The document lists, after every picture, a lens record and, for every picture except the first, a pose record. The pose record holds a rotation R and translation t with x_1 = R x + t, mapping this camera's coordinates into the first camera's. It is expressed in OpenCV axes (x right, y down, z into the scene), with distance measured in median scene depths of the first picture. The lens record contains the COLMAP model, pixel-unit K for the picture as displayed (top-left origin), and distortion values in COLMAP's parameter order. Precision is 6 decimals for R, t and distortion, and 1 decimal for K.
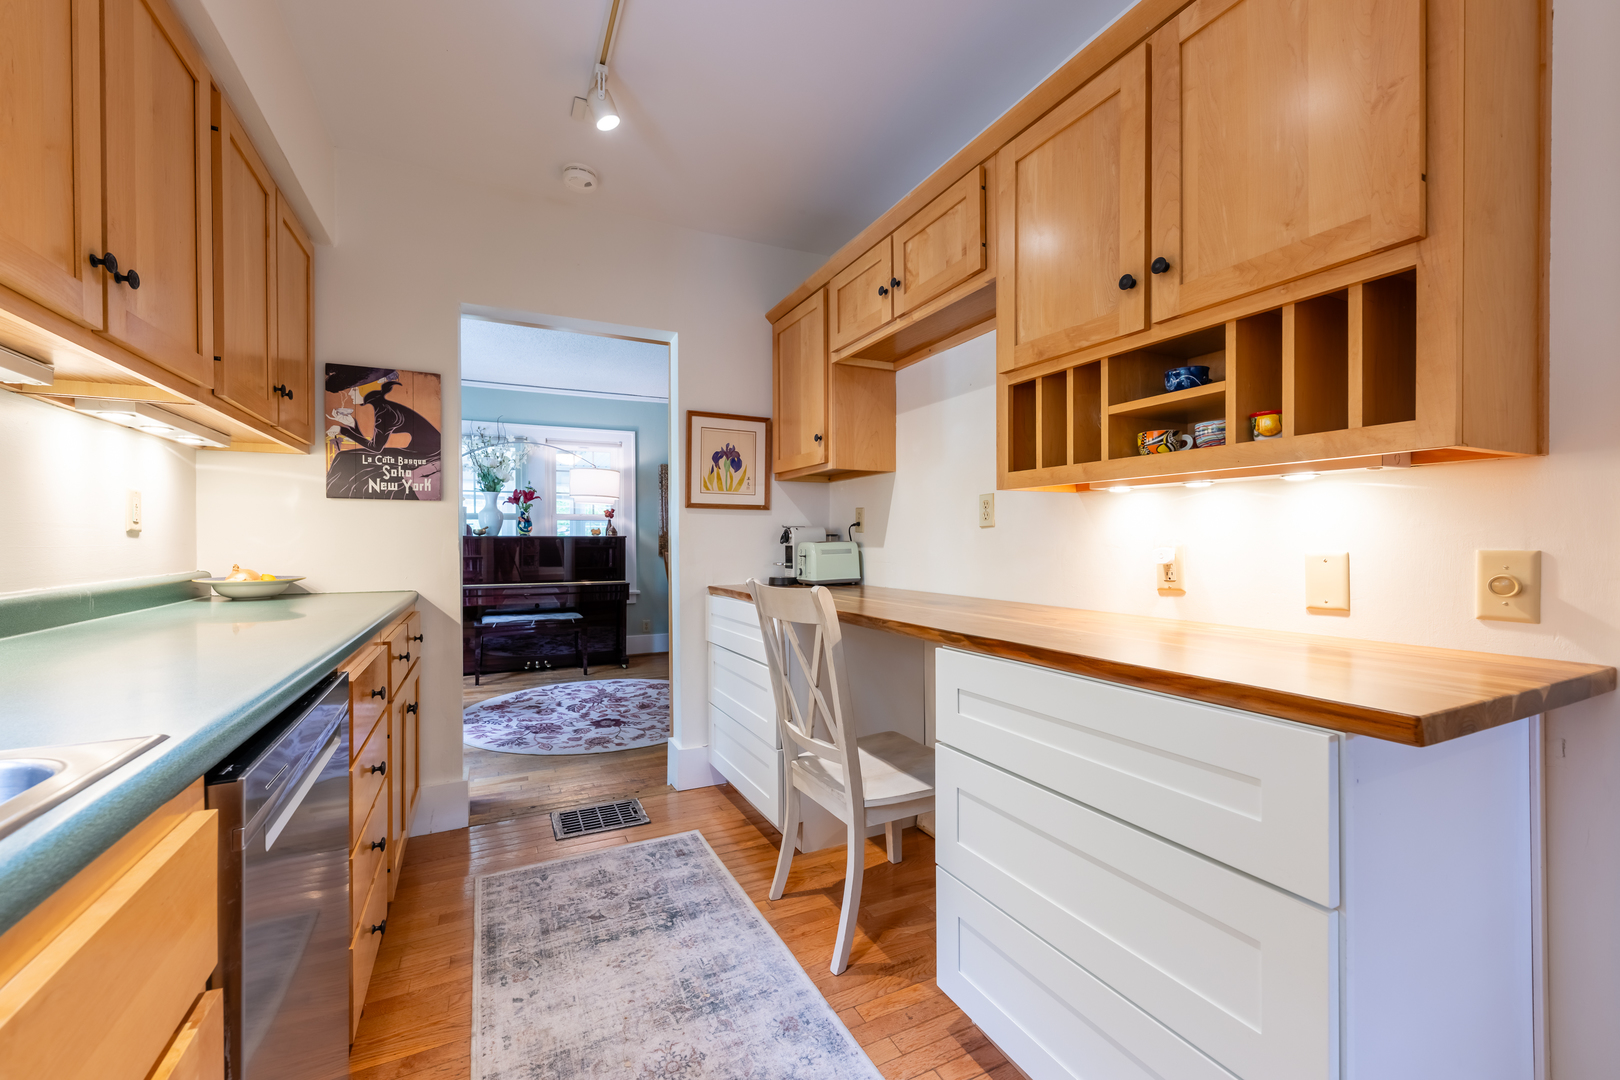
lens RADIAL K [[639.5, 0, 804.5], [0, 639.5, 543.3], [0, 0, 1]] dist [0.000150, -0.000114]
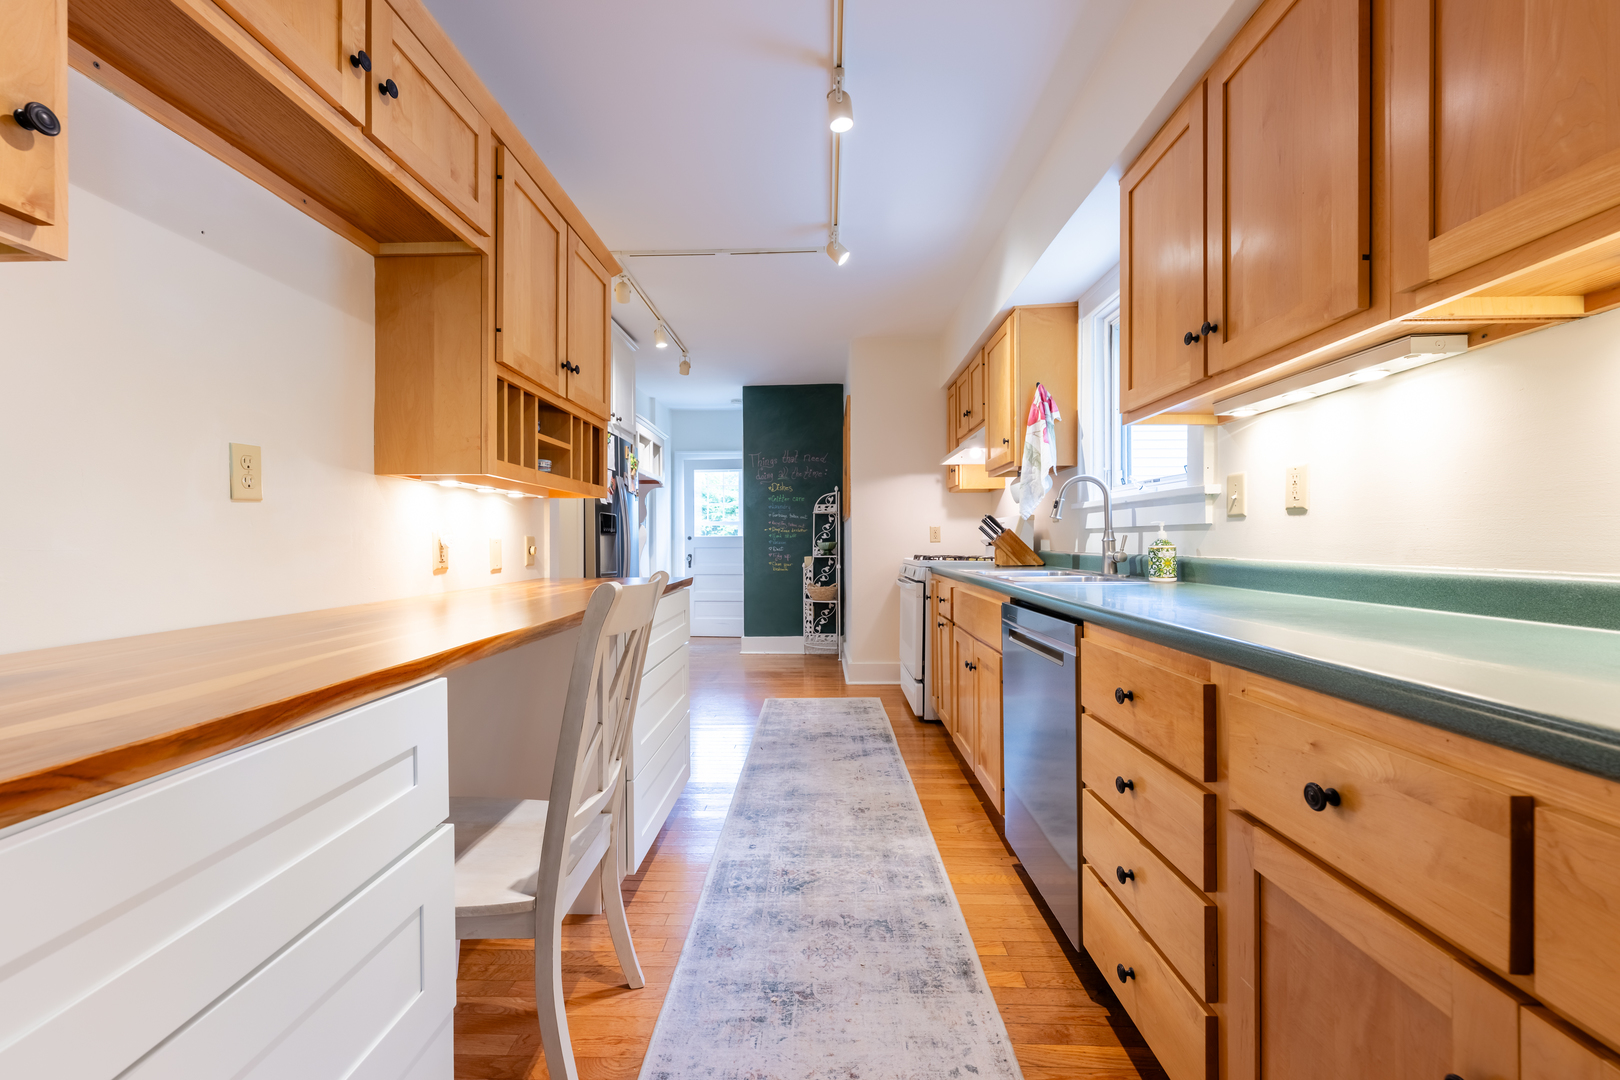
lens RADIAL K [[639.5, 0, 809.2], [0, 639.5, 544.2], [0, 0, 1]] dist [0.000150, -0.000114]
pose [[-0.885204, 0.003809, 0.465187, -0.339056], [0.008730, 0.999926, 0.008425, 0.011194], [-0.465121, 0.011520, -0.885172, 0.951946]]
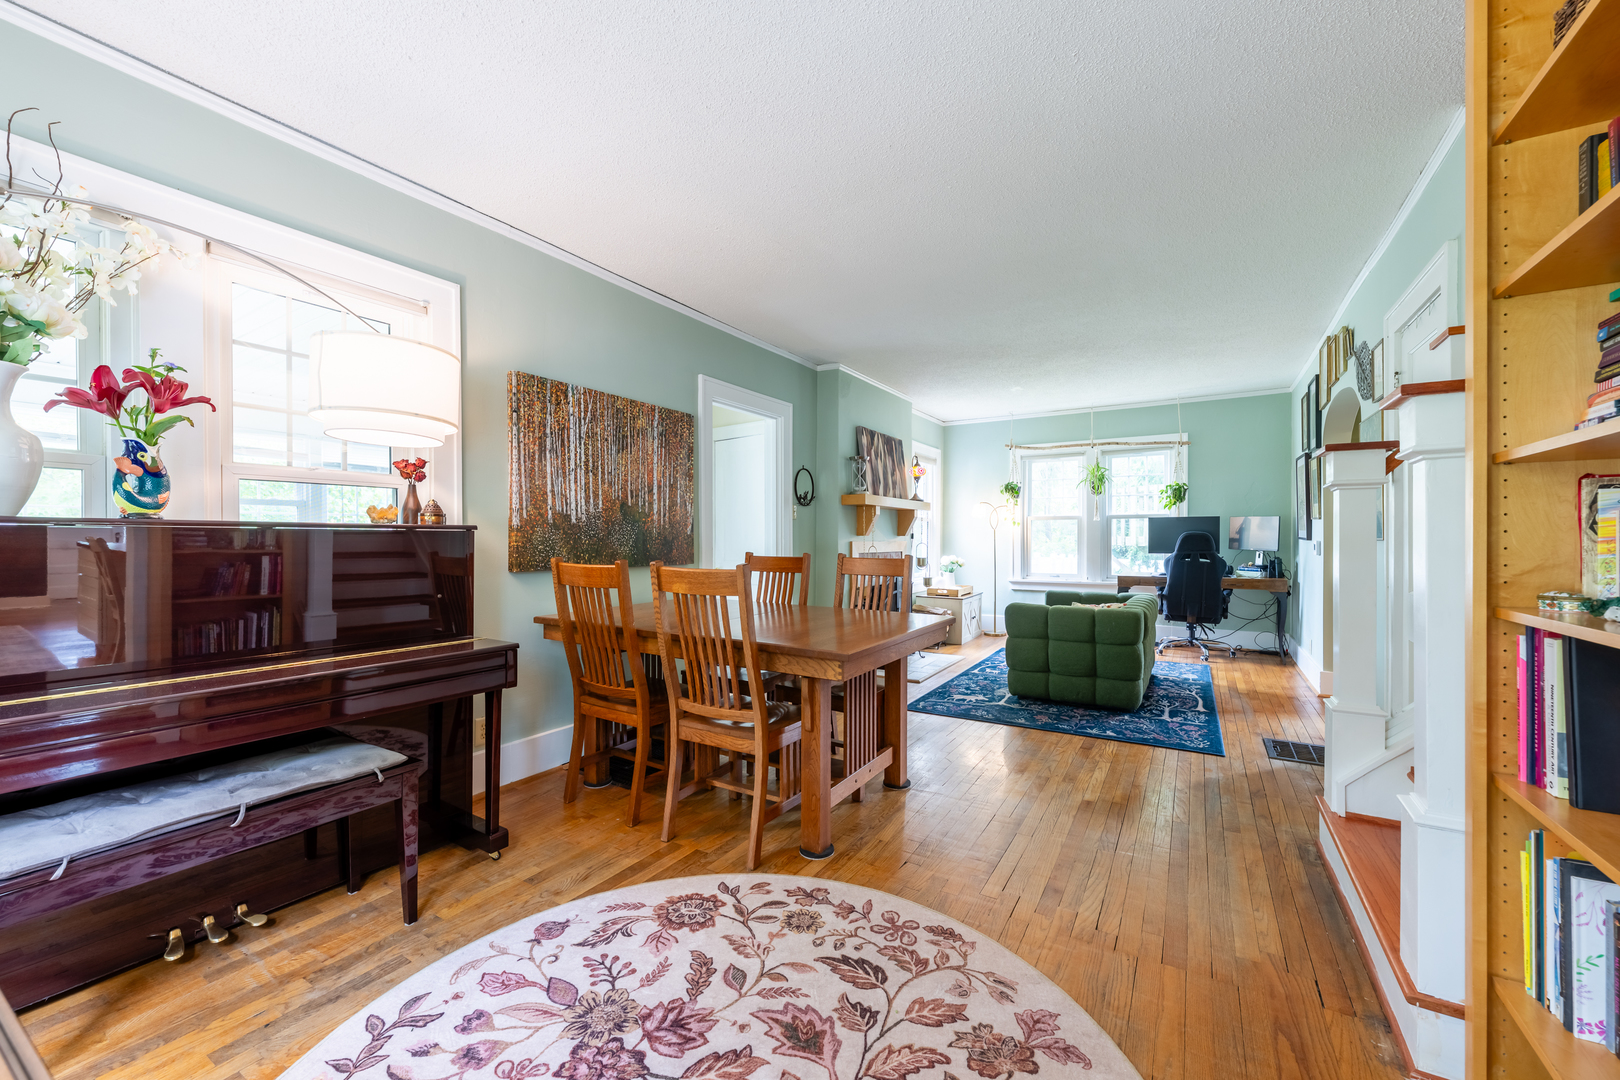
lens RADIAL K [[639.5, 0, 804.4], [0, 639.5, 541.7], [0, 0, 1]] dist [0.000150, -0.000114]
pose [[0.843080, -0.000953, 0.537787, -0.641256], [0.004940, 0.999970, -0.005972, 0.004759], [-0.537765, 0.007692, 0.843059, 1.088370]]
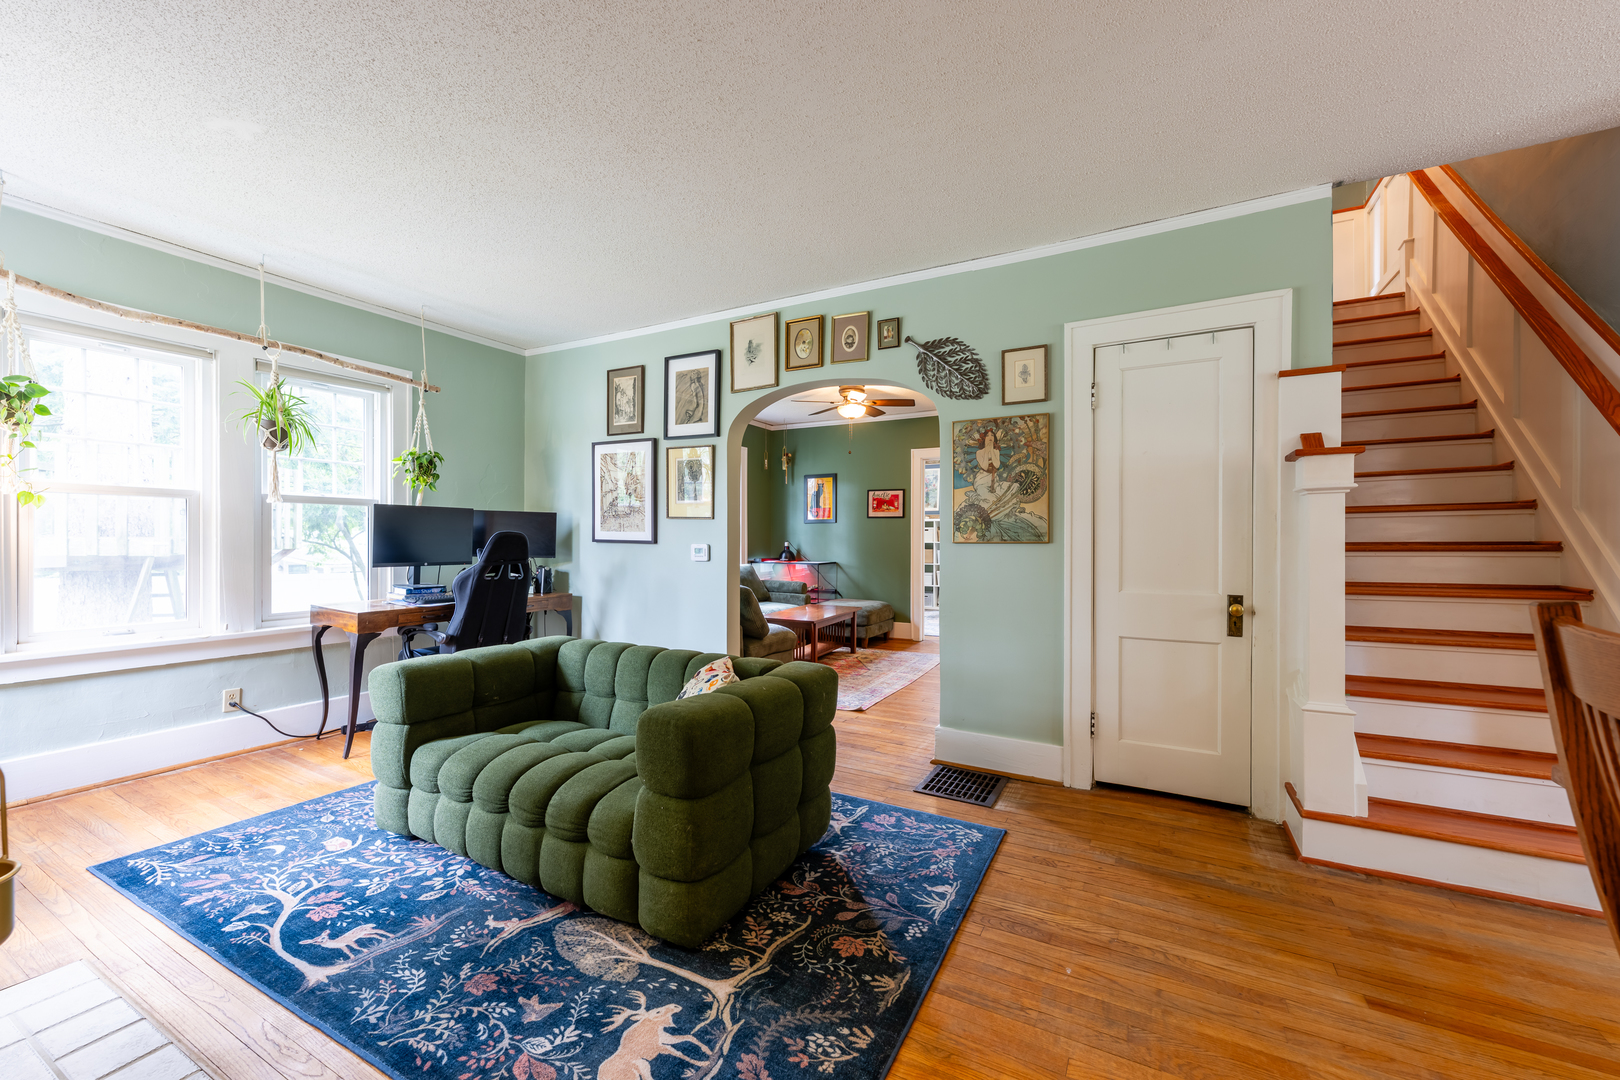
lens RADIAL K [[639.5, 0, 810.5], [0, 639.5, 542.3], [0, 0, 1]] dist [0.000150, -0.000114]
pose [[-0.580561, 0.000200, 0.814217, 0.048629], [0.009326, 0.999936, 0.006404, -0.011152], [-0.814163, 0.011311, -0.580526, 2.344715]]
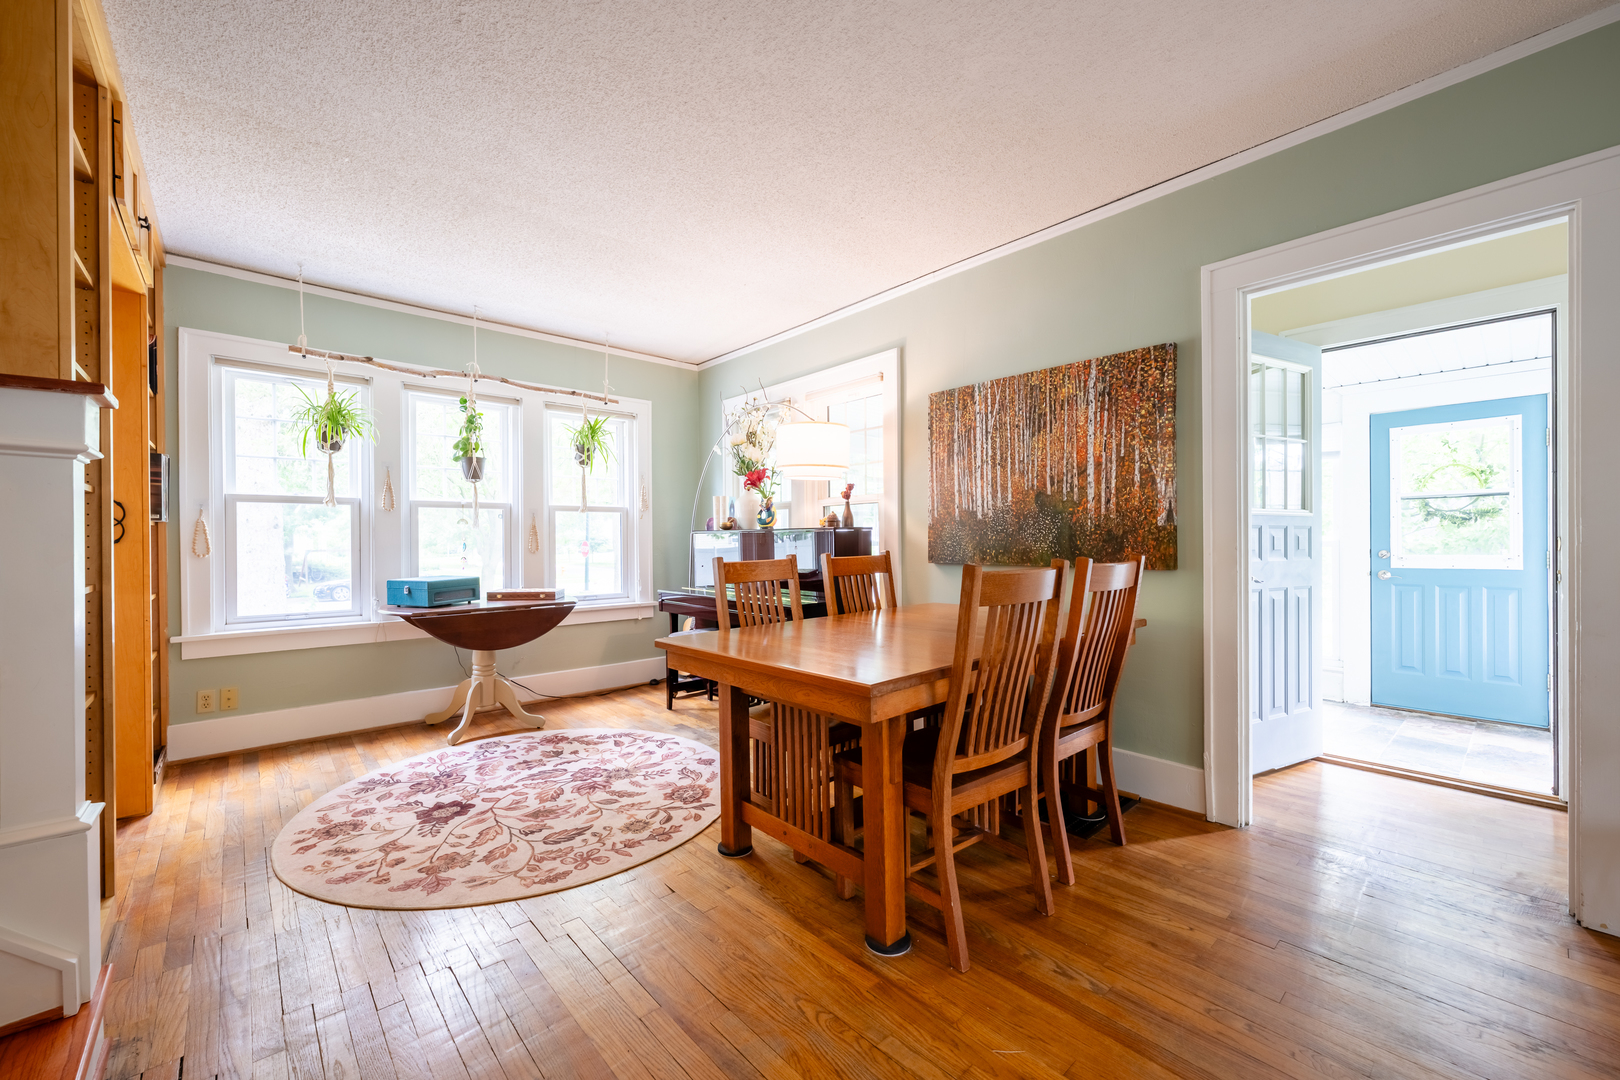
lens RADIAL K [[639.5, 0, 809.6], [0, 639.5, 541.9], [0, 0, 1]] dist [0.000150, -0.000114]
pose [[0.272785, 0.003013, -0.962070, 0.587925], [-0.000588, 0.999995, 0.002965, 0.000923], [0.962075, -0.000243, 0.272786, 1.626052]]
